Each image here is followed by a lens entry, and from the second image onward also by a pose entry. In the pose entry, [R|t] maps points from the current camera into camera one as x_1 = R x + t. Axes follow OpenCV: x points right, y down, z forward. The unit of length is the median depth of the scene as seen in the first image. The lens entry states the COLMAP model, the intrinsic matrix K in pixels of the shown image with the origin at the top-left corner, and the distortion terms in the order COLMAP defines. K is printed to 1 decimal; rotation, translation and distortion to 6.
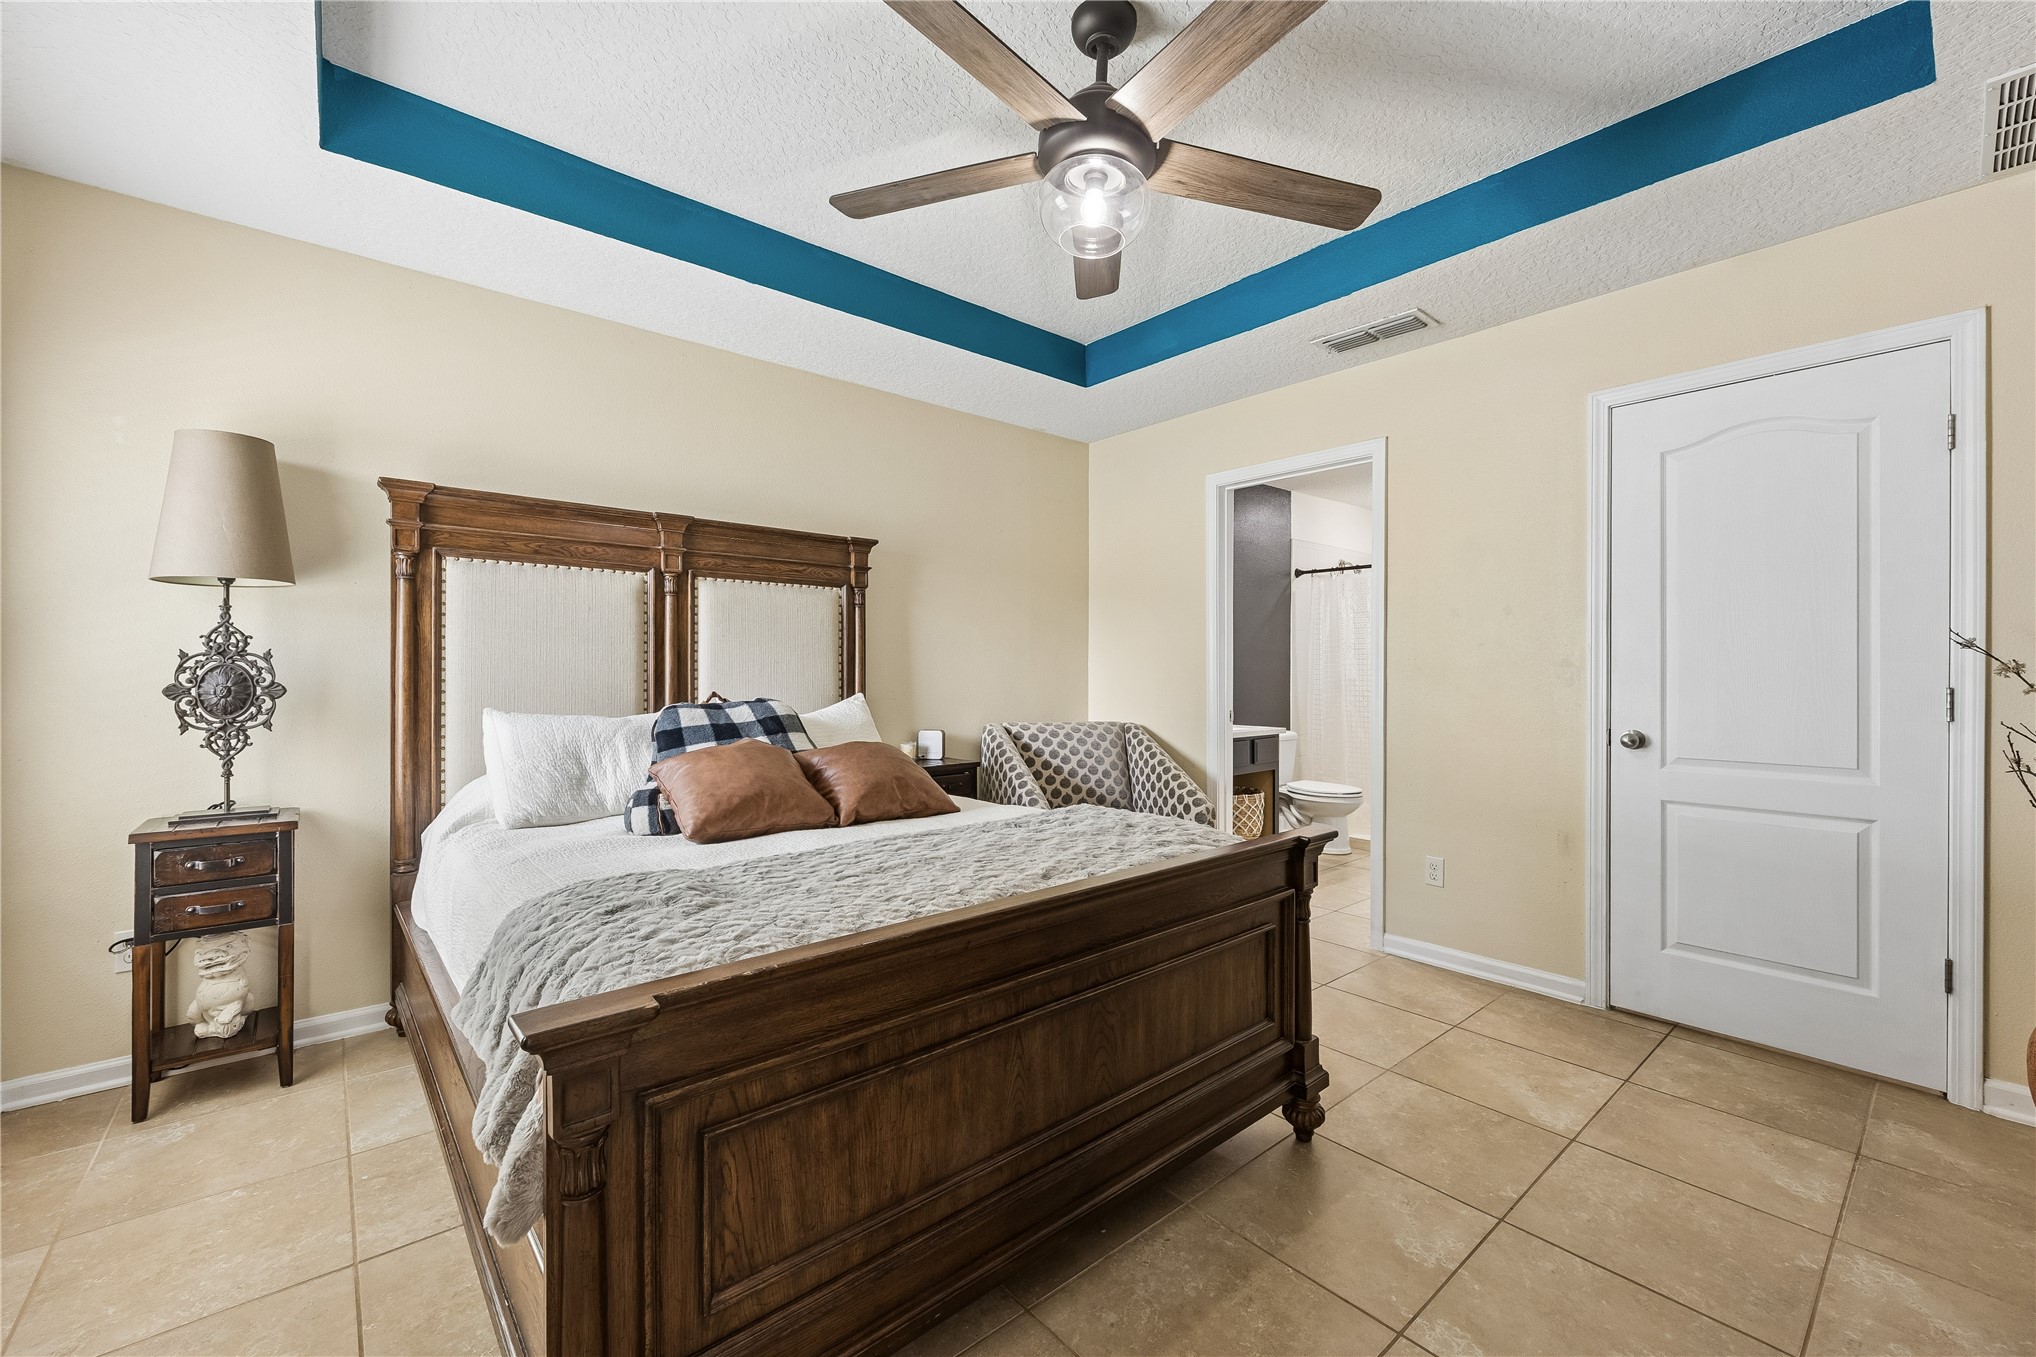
lens RADIAL K [[829.1, 0, 1017.2], [0, 829.1, 673.6], [0, 0, 1]] dist [-0.000058, -0.000001]
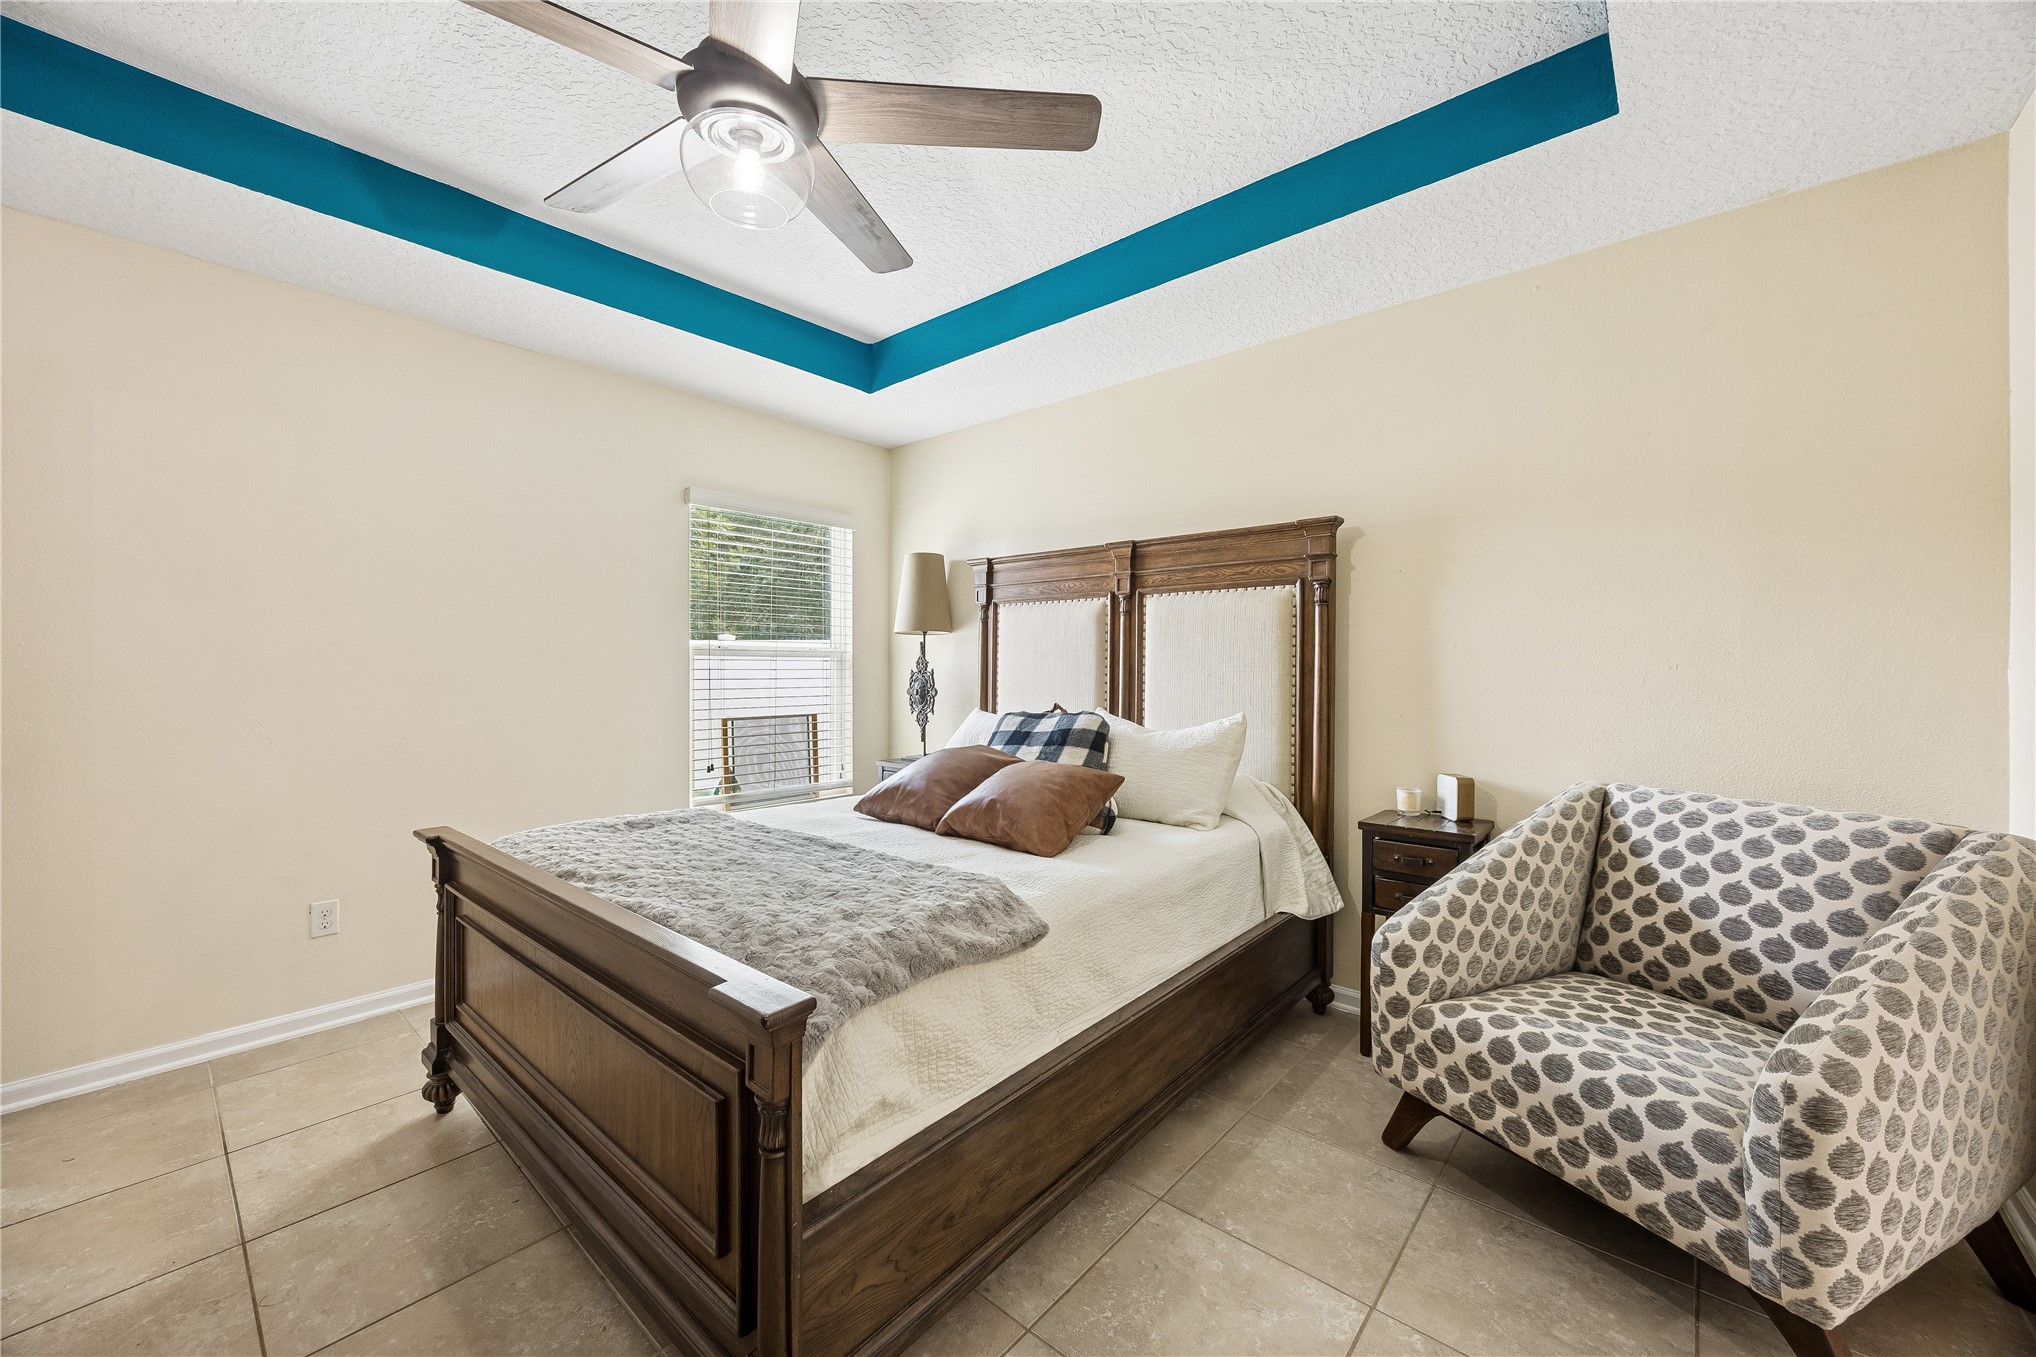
lens RADIAL K [[774.3, 0, 1018.9], [0, 774.3, 672.1], [0, 0, 1]] dist [-0.000858, -0.001128]
pose [[0.156355, -0.001042, -0.987700, 0.507123], [-0.007794, 0.999967, -0.002289, -0.013049], [0.987670, 0.008056, 0.156342, 0.612297]]
